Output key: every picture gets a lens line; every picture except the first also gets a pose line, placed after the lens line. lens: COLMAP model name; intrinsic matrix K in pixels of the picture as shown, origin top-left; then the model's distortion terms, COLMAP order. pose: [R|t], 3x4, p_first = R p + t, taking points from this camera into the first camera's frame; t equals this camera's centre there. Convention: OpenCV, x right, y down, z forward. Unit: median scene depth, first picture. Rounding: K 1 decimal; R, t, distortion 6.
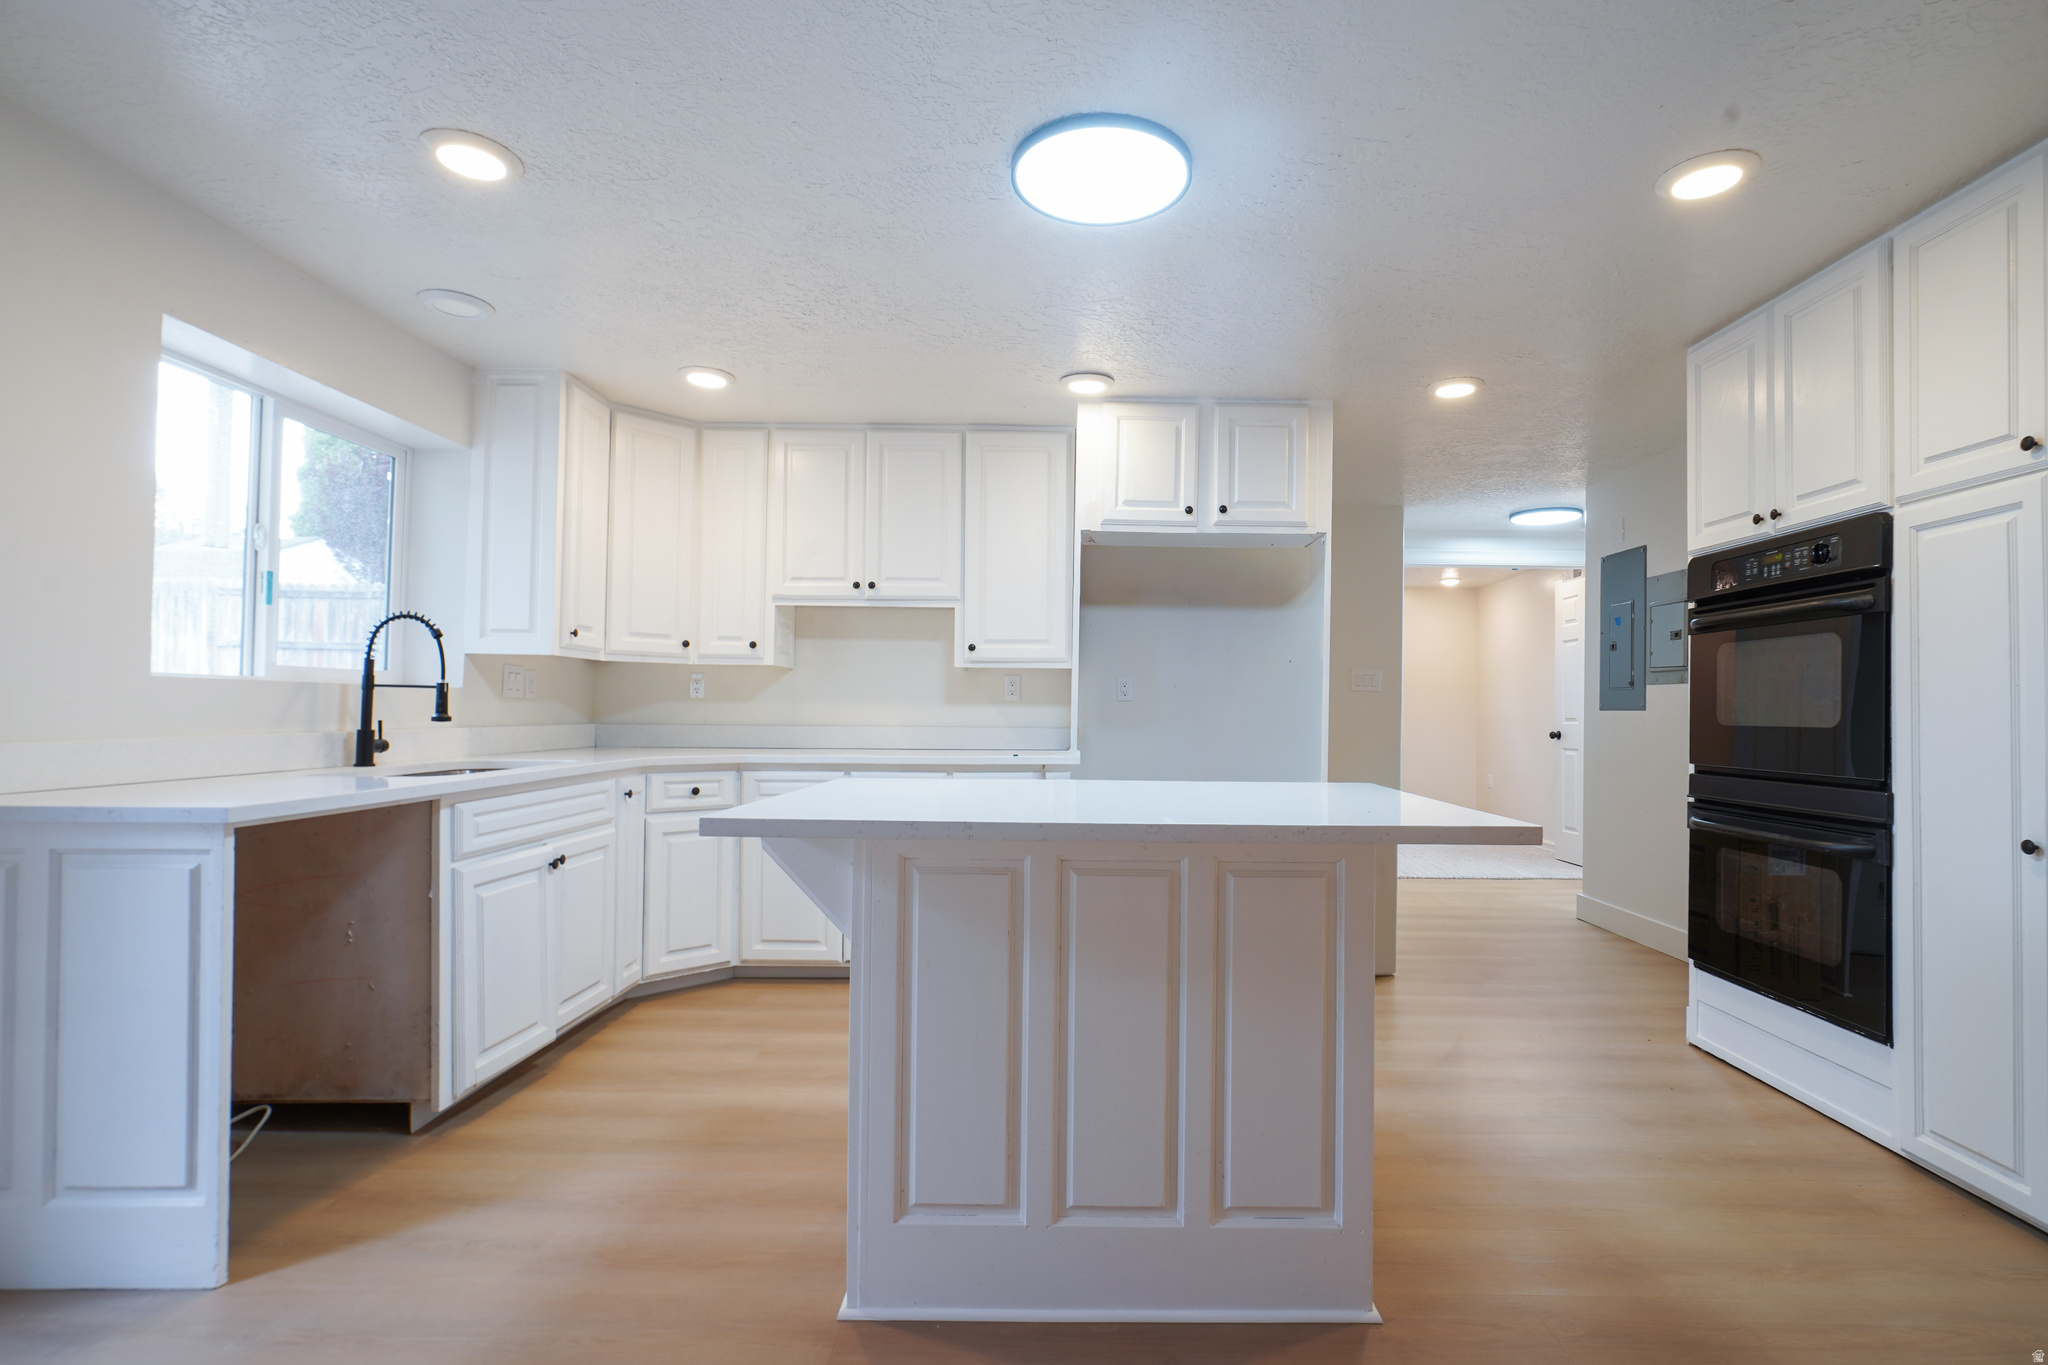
lens RADIAL K [[913.0, 0, 1038.4], [0, 913.0, 691.9], [0, 0, 1]] dist [-0.001684, -0.000514]
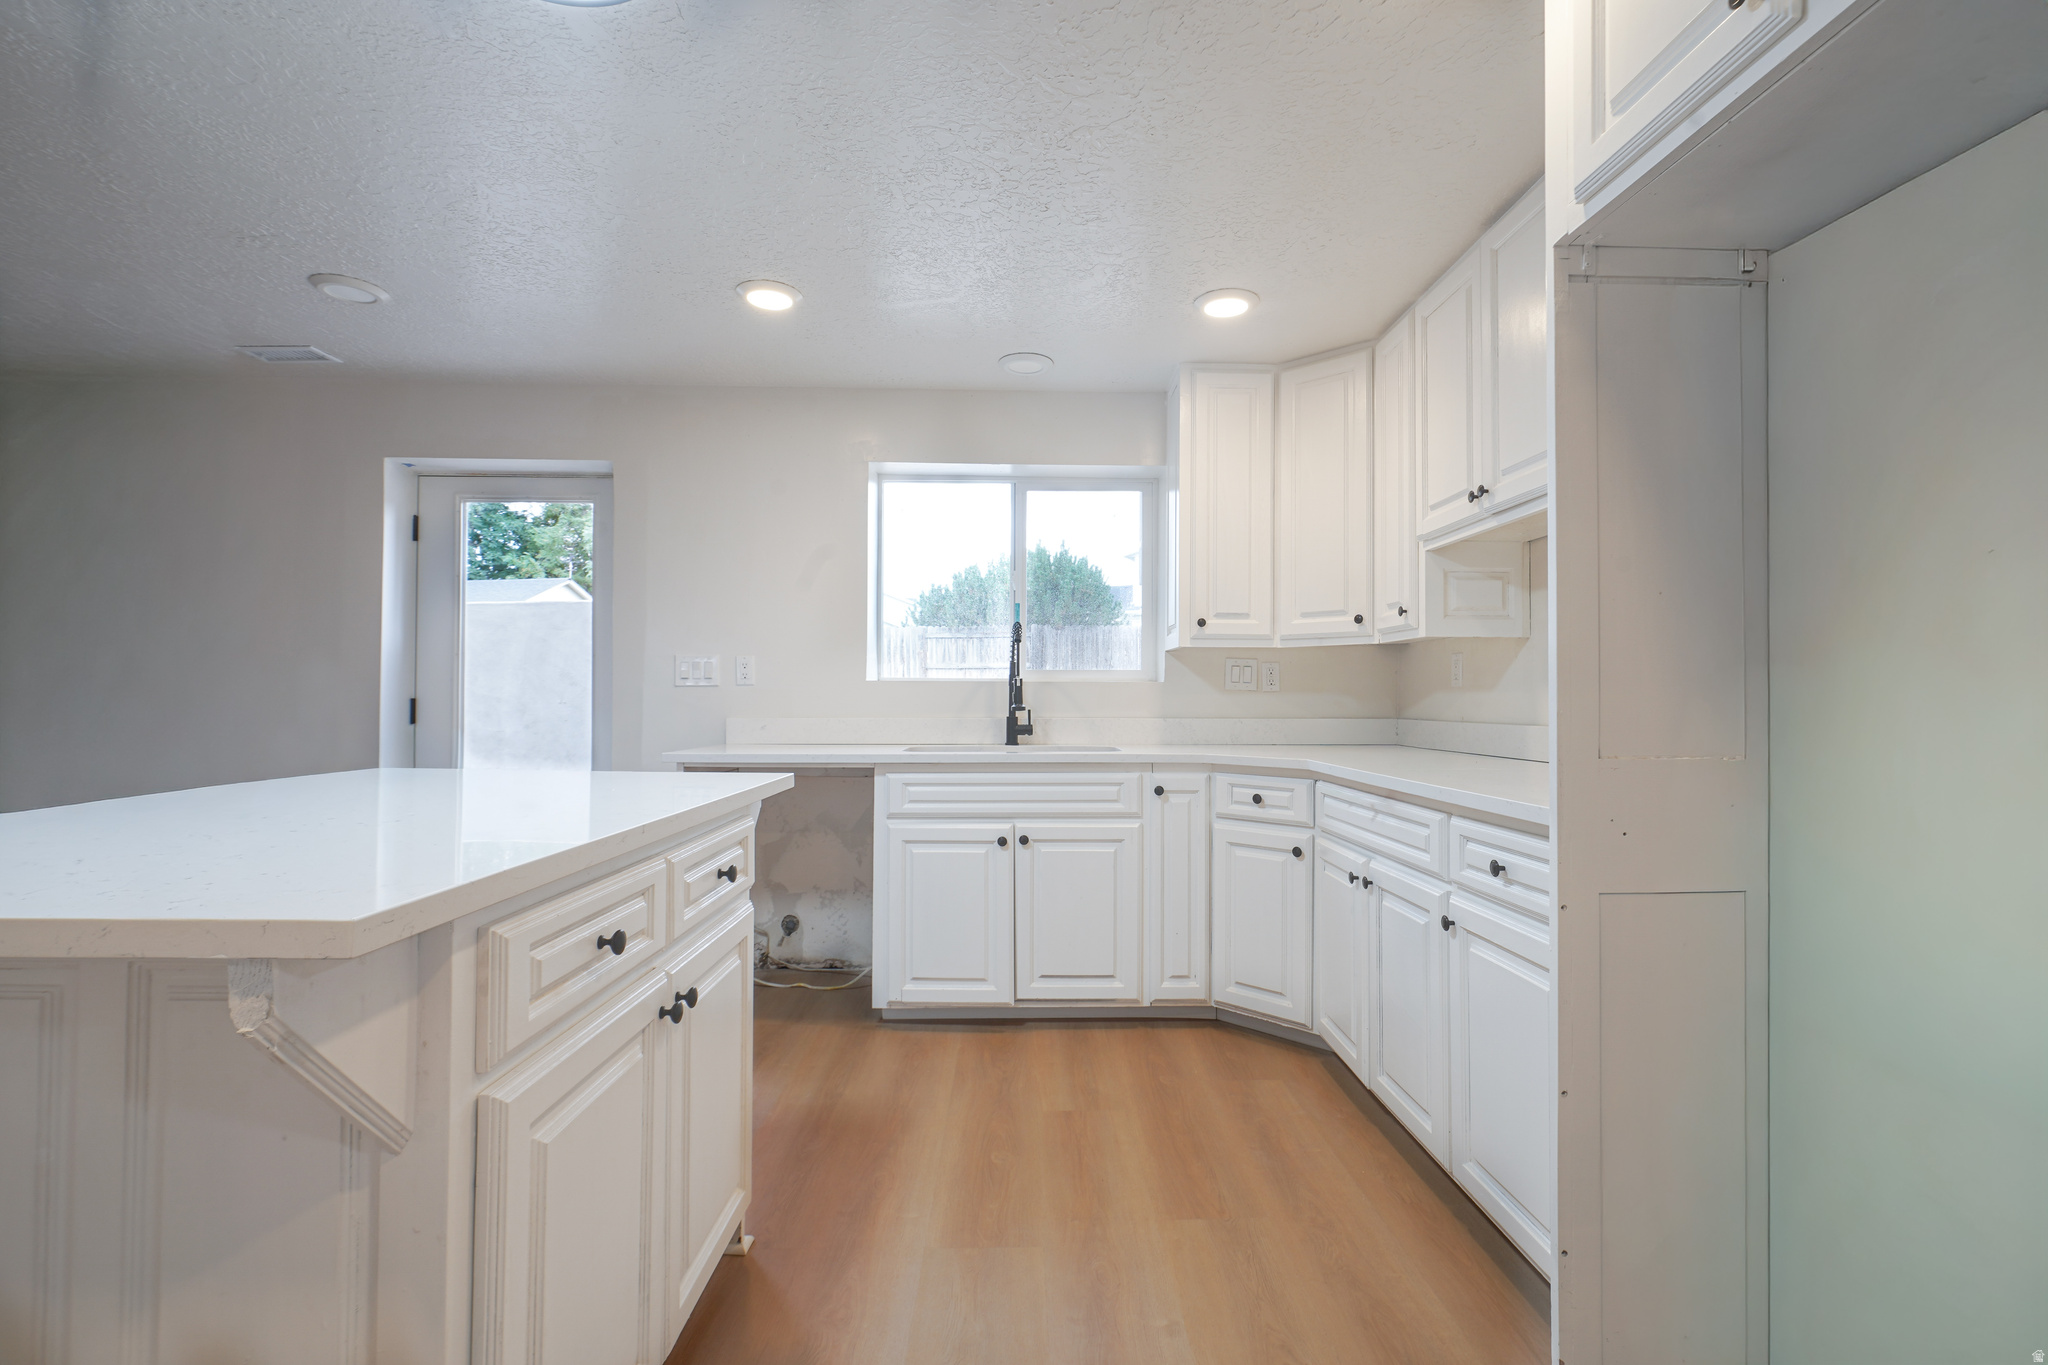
lens RADIAL K [[913.0, 0, 1059.5], [0, 913.0, 679.3], [0, 0, 1]] dist [-0.001684, -0.000514]
pose [[0.065314, -0.031264, -0.997375, 0.453401], [0.019233, 0.999363, -0.030067, 0.022658], [0.997679, -0.017219, 0.065874, 0.791223]]
